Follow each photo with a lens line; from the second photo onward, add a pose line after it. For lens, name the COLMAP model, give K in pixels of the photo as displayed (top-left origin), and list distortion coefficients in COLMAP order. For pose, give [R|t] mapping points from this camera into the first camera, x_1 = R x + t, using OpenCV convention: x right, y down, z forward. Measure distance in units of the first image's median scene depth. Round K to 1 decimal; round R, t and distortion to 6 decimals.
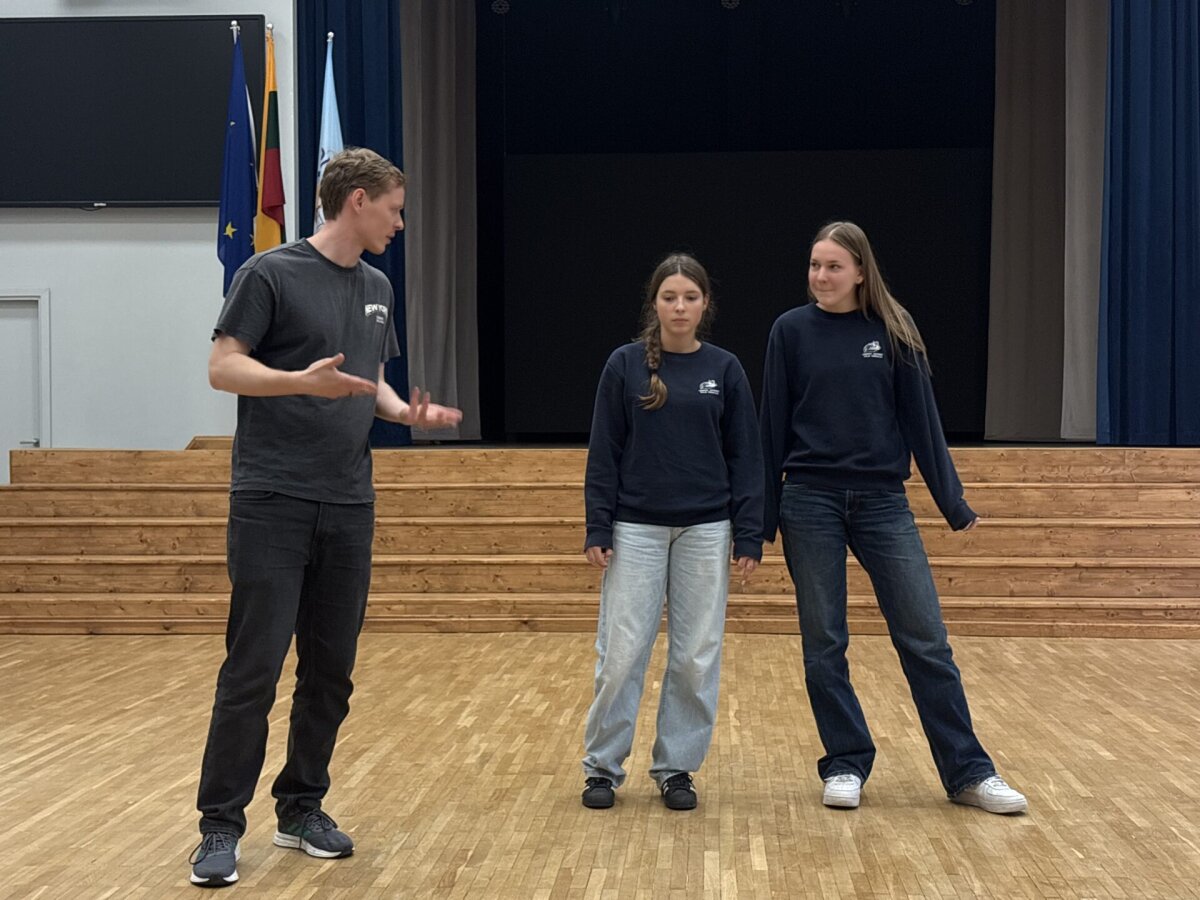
lens RADIAL K [[1809.3, 0, 606.5], [0, 1809.3, 445.6], [0, 0, 1]] dist [0.085087, 0.000000]
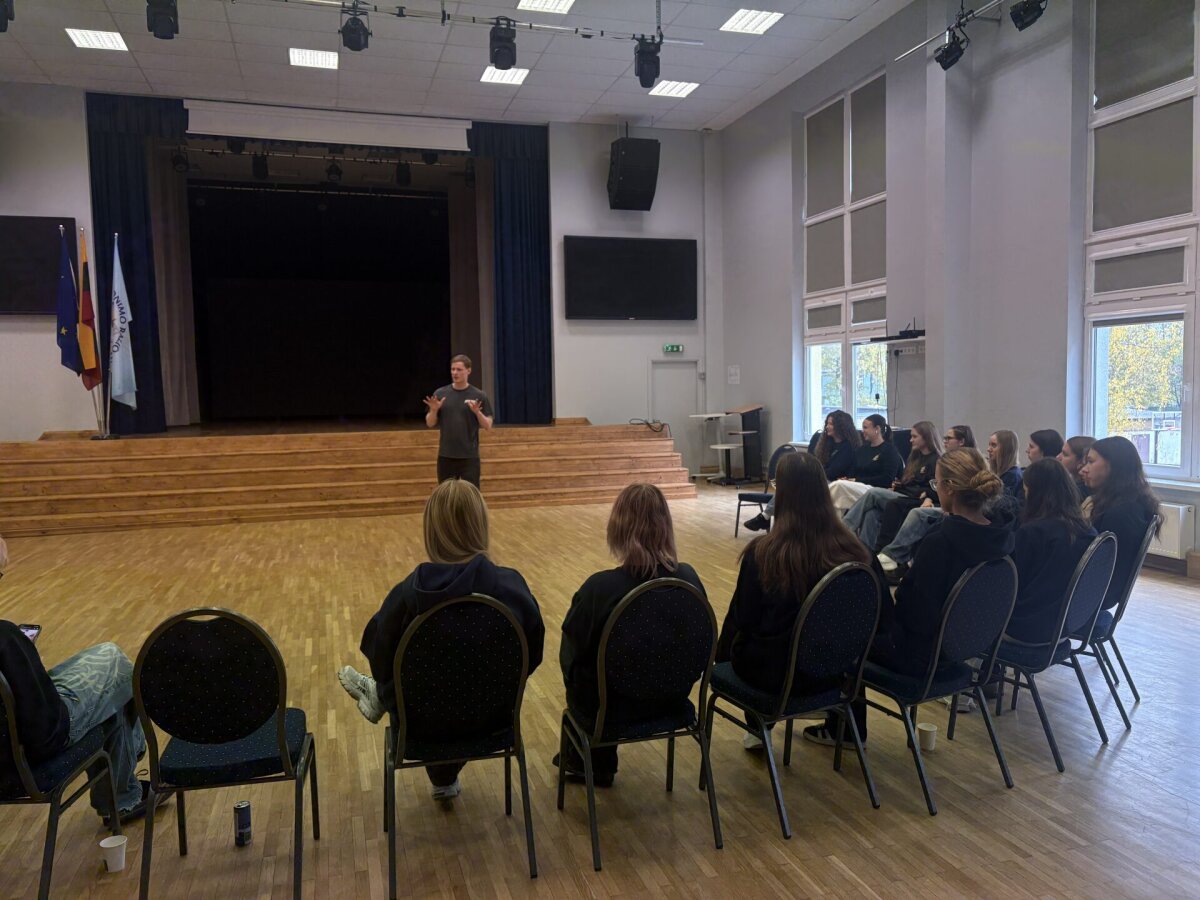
lens RADIAL K [[910.9, 0, 605.6], [0, 910.9, 447.2], [0, 0, 1]] dist [0.031694, -0.024838]
pose [[0.935663, -0.037646, 0.350882, -0.010790], [0.019117, 0.998241, 0.056123, -0.040937], [-0.352377, -0.045805, 0.934736, -0.176888]]
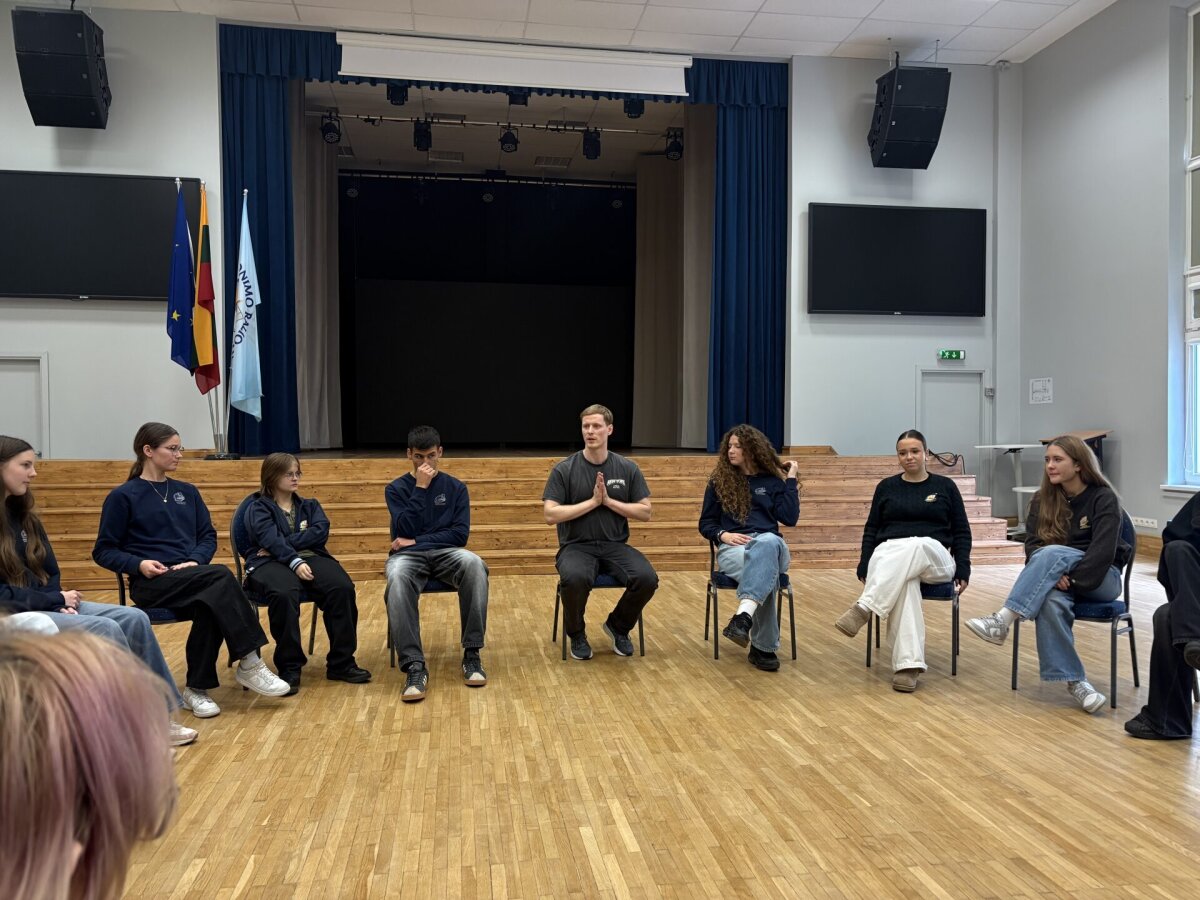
lens RADIAL K [[910.9, 0, 607.5], [0, 910.9, 444.4], [0, 0, 1]] dist [0.031694, -0.024838]
pose [[0.975145, -0.003735, 0.221535, -0.028371], [0.002829, 0.999986, 0.004409, -0.014710], [-0.221548, -0.003673, 0.975142, 0.194153]]
